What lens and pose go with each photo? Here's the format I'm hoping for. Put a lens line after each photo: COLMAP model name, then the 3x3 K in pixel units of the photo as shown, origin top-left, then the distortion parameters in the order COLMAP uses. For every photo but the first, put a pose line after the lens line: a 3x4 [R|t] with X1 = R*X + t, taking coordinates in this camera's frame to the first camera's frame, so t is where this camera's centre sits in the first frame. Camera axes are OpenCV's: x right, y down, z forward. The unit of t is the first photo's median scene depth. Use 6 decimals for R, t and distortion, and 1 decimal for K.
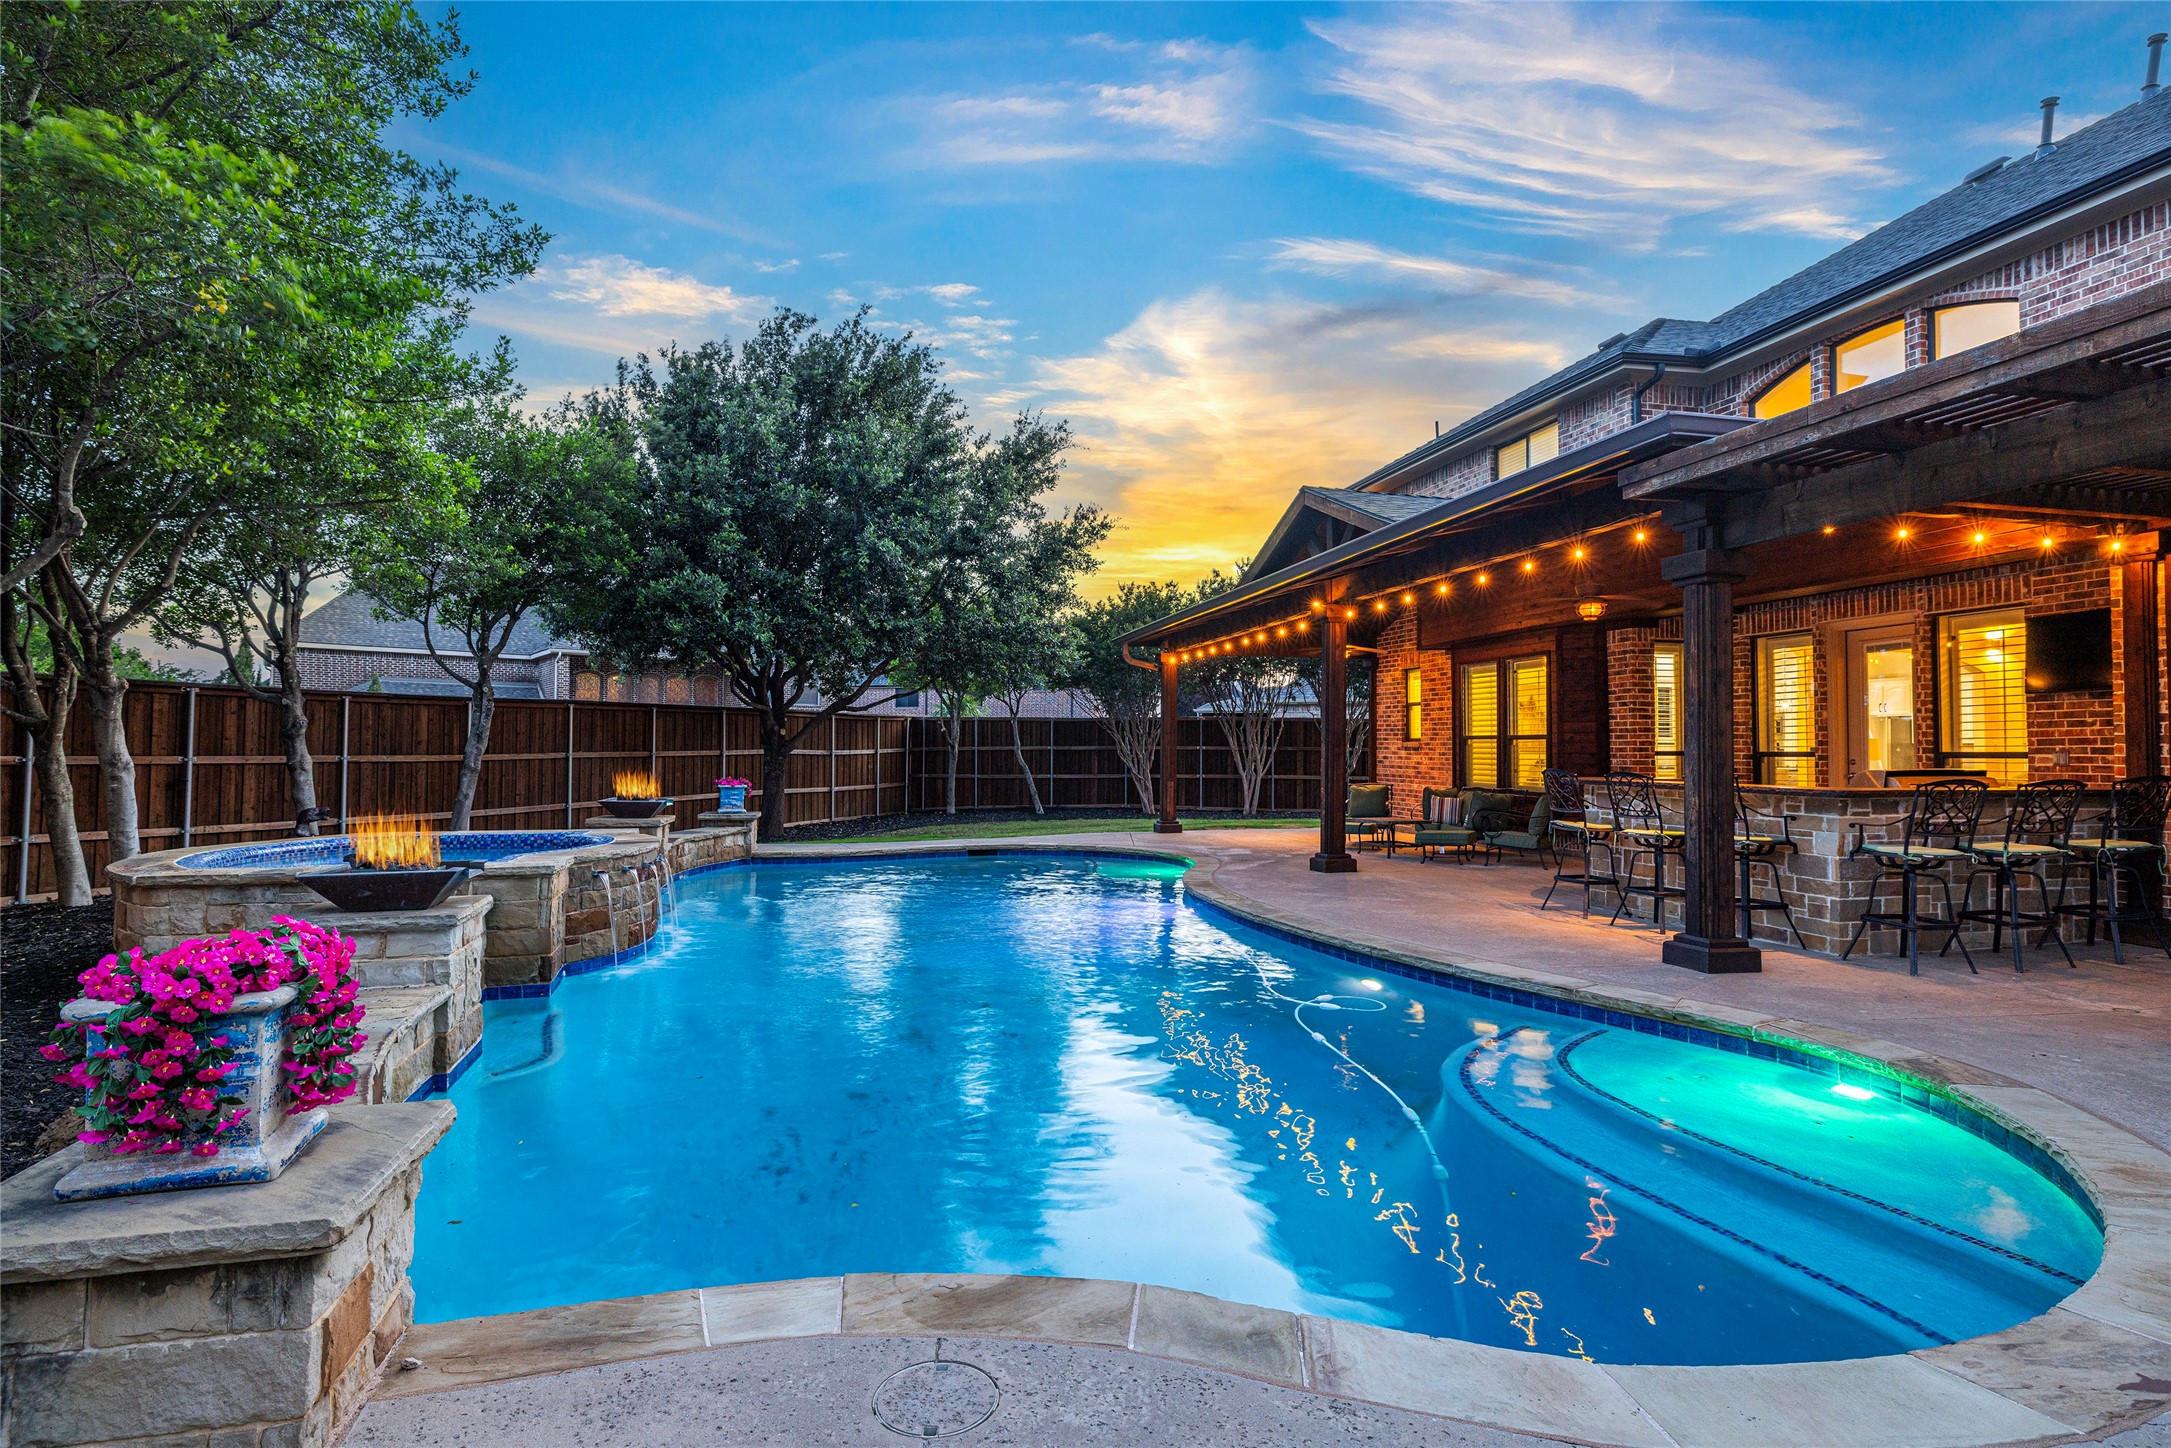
lens RADIAL K [[1110.2, 0, 1085.5], [0, 1110.2, 724.0], [0, 0, 1]] dist [0.003102, 0.000704]
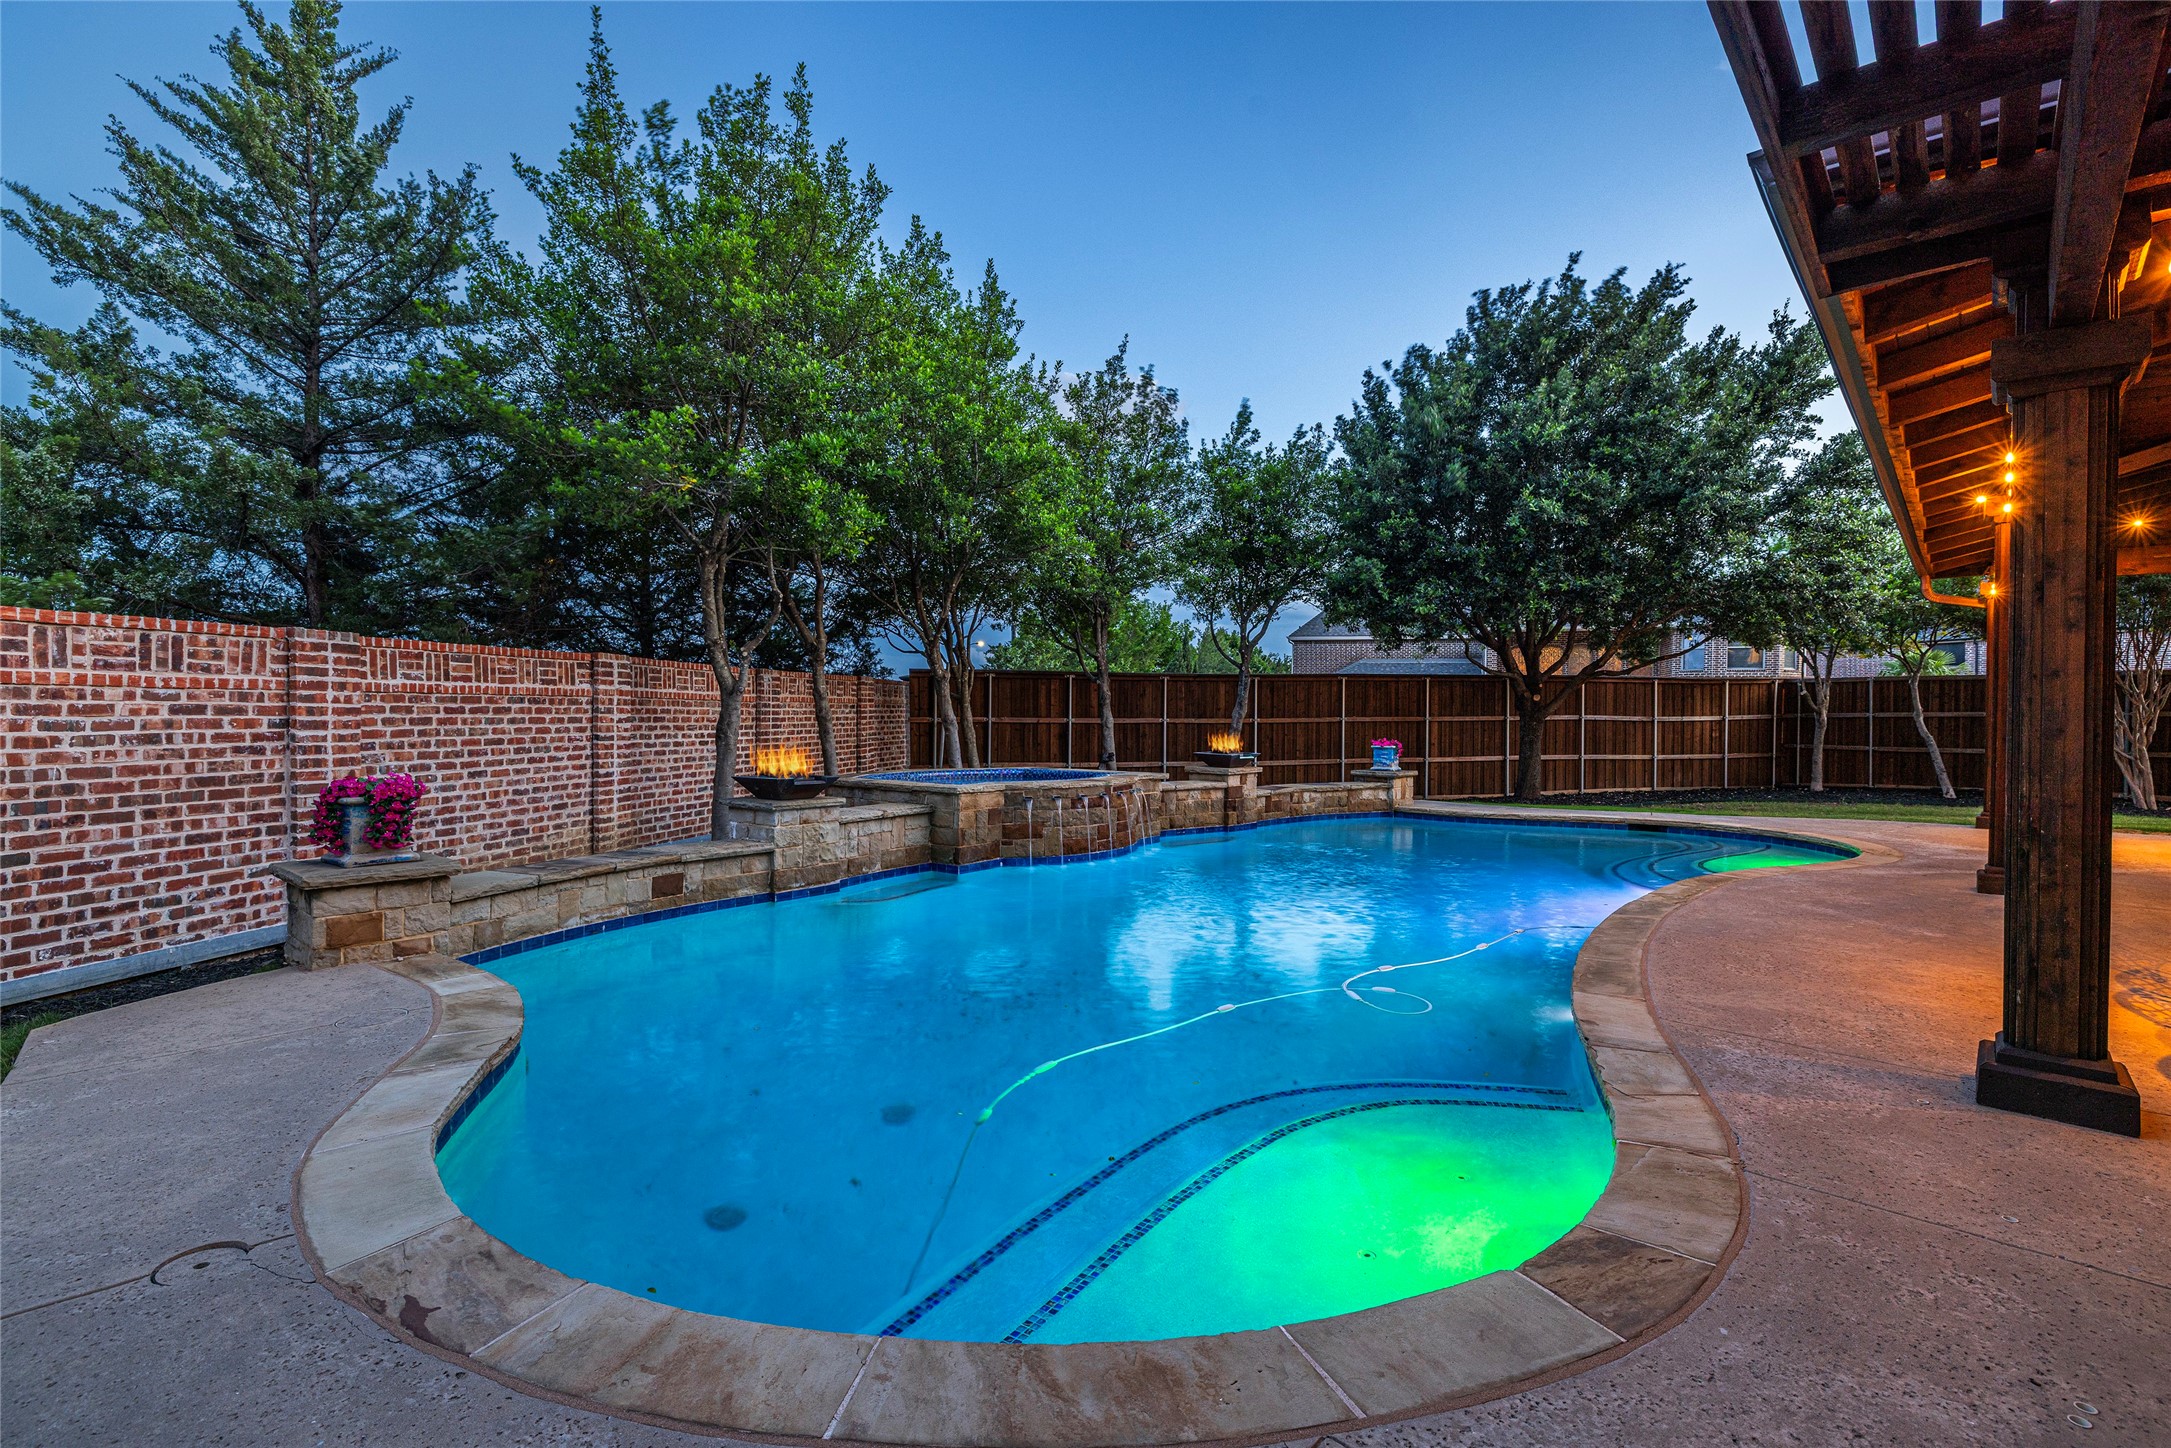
lens RADIAL K [[1016.2, 0, 1085.5], [0, 1016.2, 724.0], [0, 0, 1]] dist [0.003372, 0.000663]
pose [[0.559177, 0.008061, -0.829009, 0.377753], [0.016459, 0.999648, 0.020822, 0.006747], [0.828885, -0.025288, 0.558847, 0.181370]]
